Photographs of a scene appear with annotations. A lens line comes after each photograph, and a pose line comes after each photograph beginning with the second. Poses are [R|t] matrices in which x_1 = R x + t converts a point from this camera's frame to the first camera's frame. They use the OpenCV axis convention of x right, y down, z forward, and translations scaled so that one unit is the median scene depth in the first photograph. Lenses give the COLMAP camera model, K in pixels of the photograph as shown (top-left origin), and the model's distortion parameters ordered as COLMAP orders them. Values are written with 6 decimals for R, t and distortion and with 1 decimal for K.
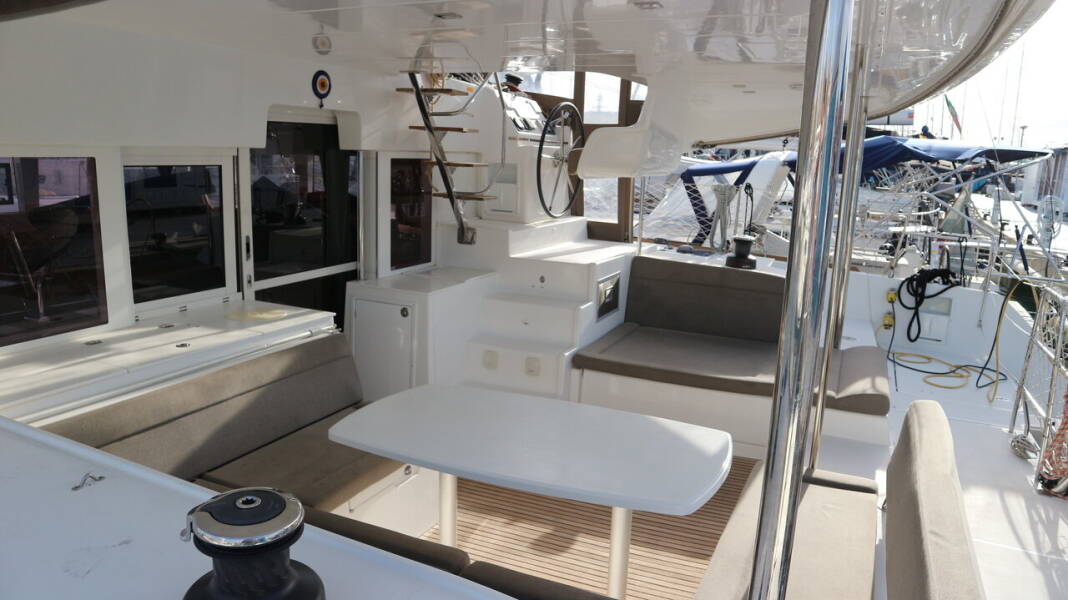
lens RADIAL K [[755.4, 0, 534.0], [0, 755.4, 300.0], [0, 0, 1]] dist [-0.097542, -0.001753]
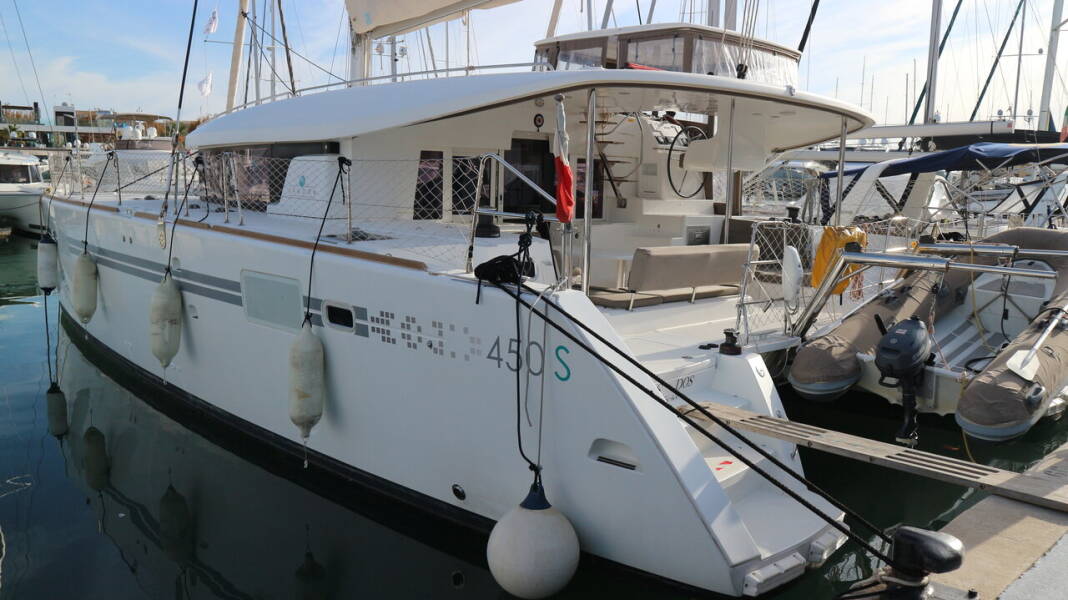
lens RADIAL K [[903.2, 0, 534.0], [0, 903.2, 300.0], [0, 0, 1]] dist [-0.098563, 0.123724]
pose [[0.936608, 0.038021, -0.348310, 0.487542], [-0.062123, 0.996365, -0.058287, 0.291635], [0.344828, 0.076231, 0.935565, -1.078441]]
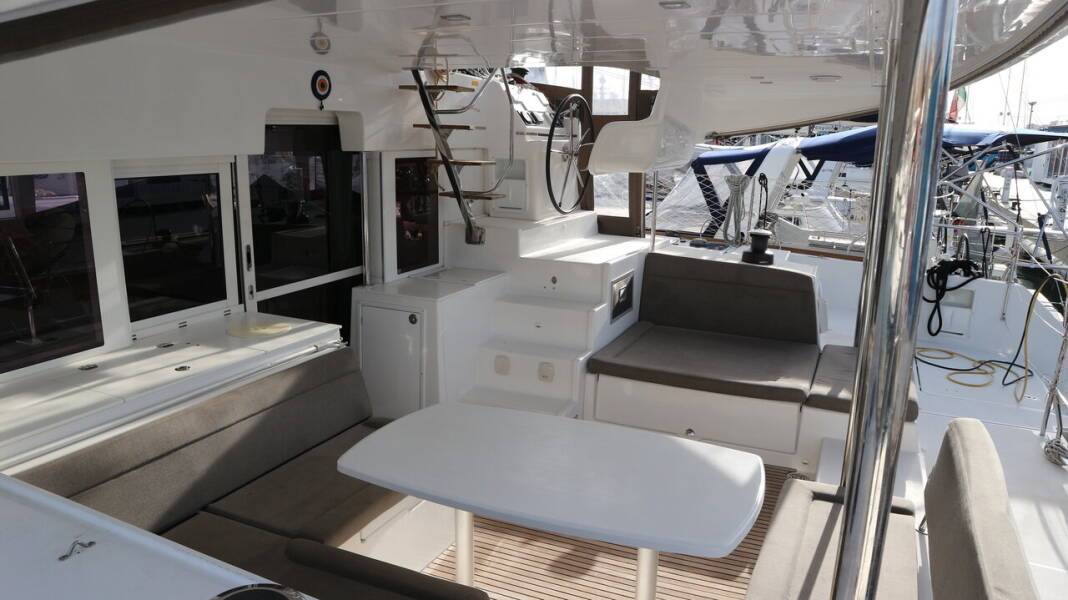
lens RADIAL K [[752.4, 0, 534.0], [0, 752.4, 300.0], [0, 0, 1]] dist [-0.099004, 0.005233]
pose [[0.999845, -0.016176, -0.006928, -0.008493], [0.016340, 0.999569, 0.024406, -0.026483], [0.006530, -0.024516, 0.999678, 0.035753]]
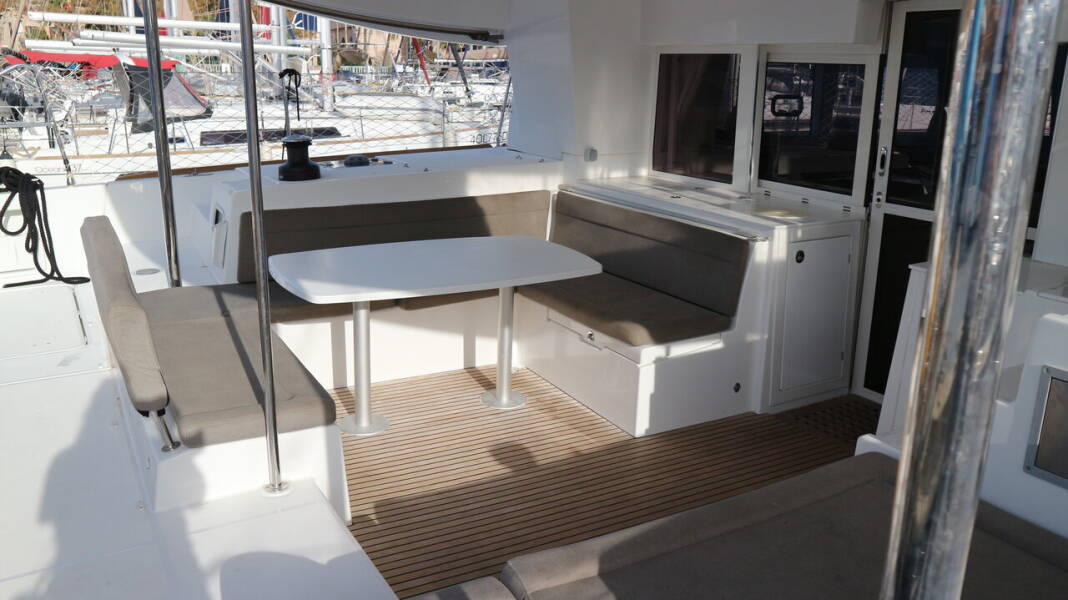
lens RADIAL K [[896.7, 0, 534.0], [0, 896.7, 300.0], [0, 0, 1]] dist [-0.089761, 0.130093]
pose [[-0.587754, 0.168770, -0.791240, 0.574680], [-0.189283, 0.922171, 0.337302, -0.156437], [0.786585, 0.348019, -0.510065, 1.025675]]
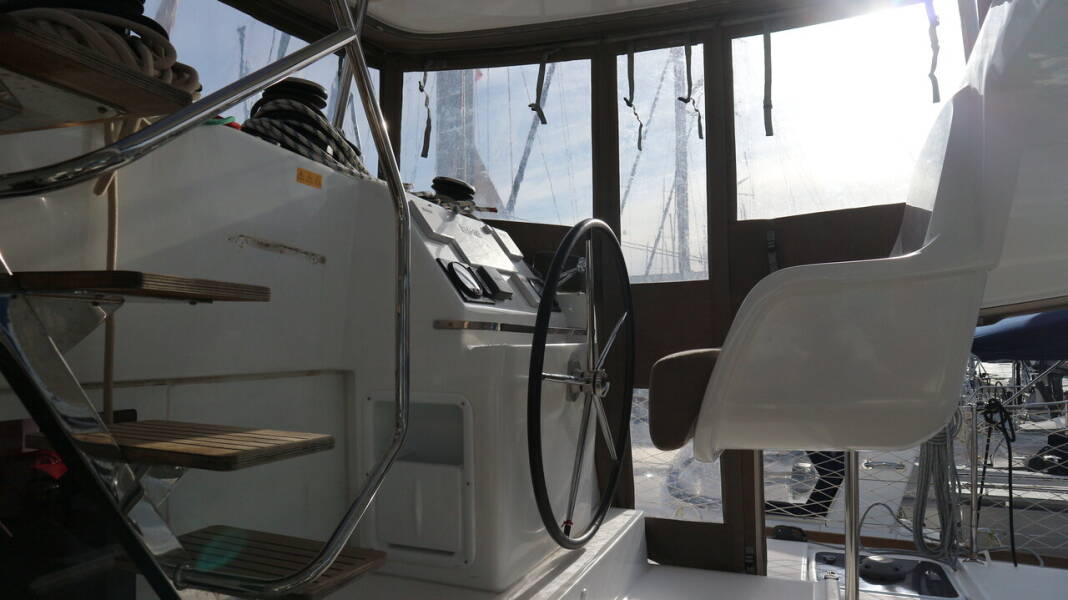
lens RADIAL K [[752.4, 0, 534.0], [0, 752.4, 300.0], [0, 0, 1]] dist [-0.099004, 0.005233]
pose [[0.997219, -0.033477, 0.066579, -0.013928], [0.048268, 0.970846, -0.234795, -0.167271], [-0.056778, 0.237356, 0.969762, 0.773298]]
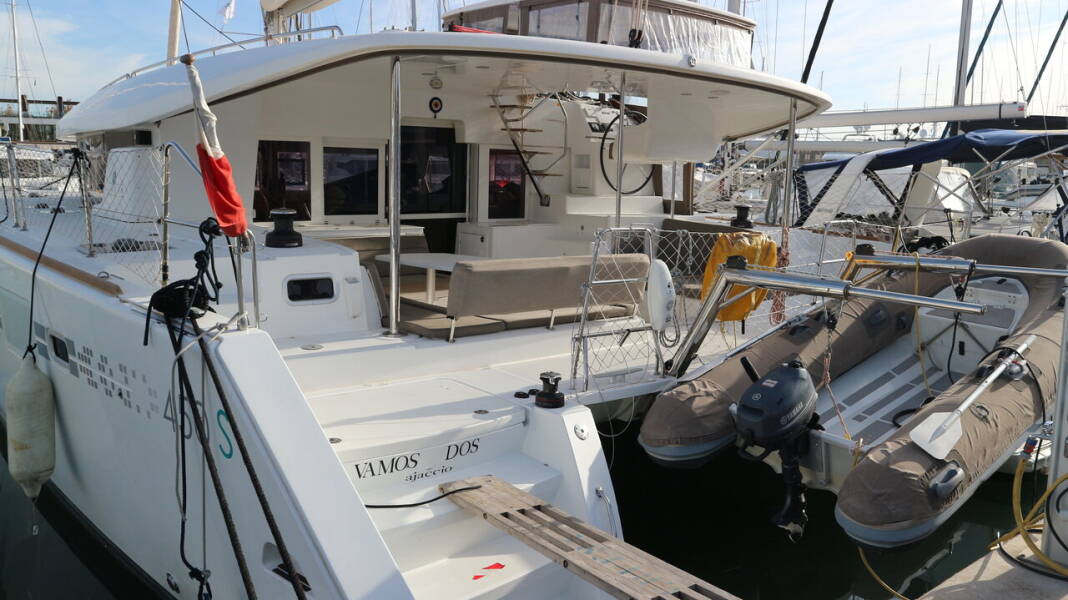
lens RADIAL K [[896.7, 0, 534.0], [0, 896.7, 300.0], [0, 0, 1]] dist [-0.089761, 0.130093]
pose [[0.911171, 0.049440, -0.409051, 0.675921], [-0.074340, 0.996209, -0.045189, 0.208876], [0.405266, 0.071584, 0.911392, -0.672845]]
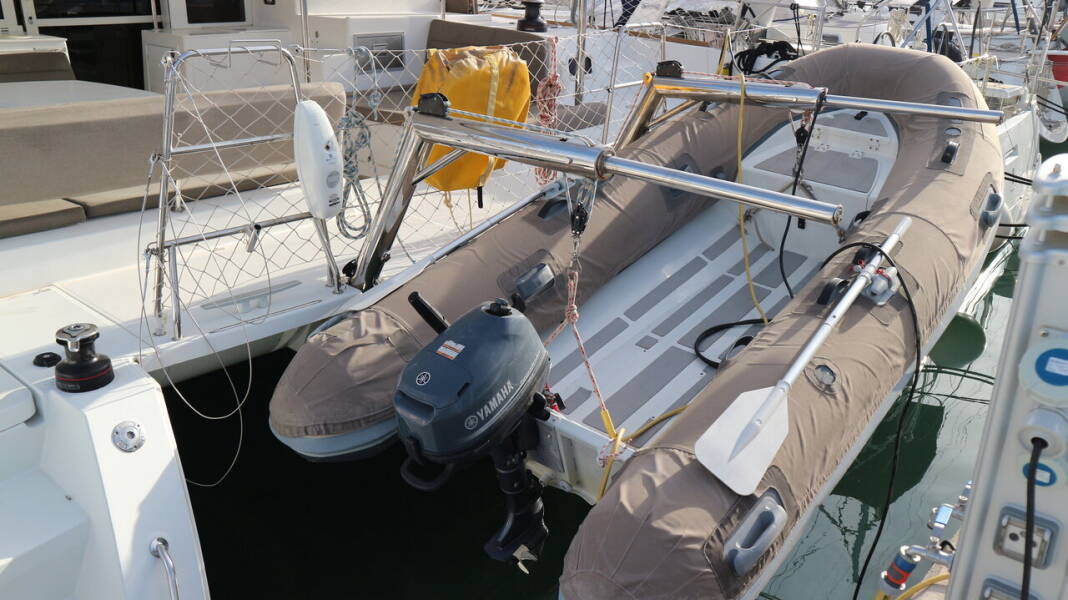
lens RADIAL K [[896.7, 0, 534.0], [0, 896.7, 300.0], [0, 0, 1]] dist [-0.089761, 0.130093]
pose [[0.963787, 0.088152, -0.251682, 0.691785], [-0.047127, 0.985232, 0.164609, 0.129094], [0.262476, -0.146787, 0.953709, -0.214047]]
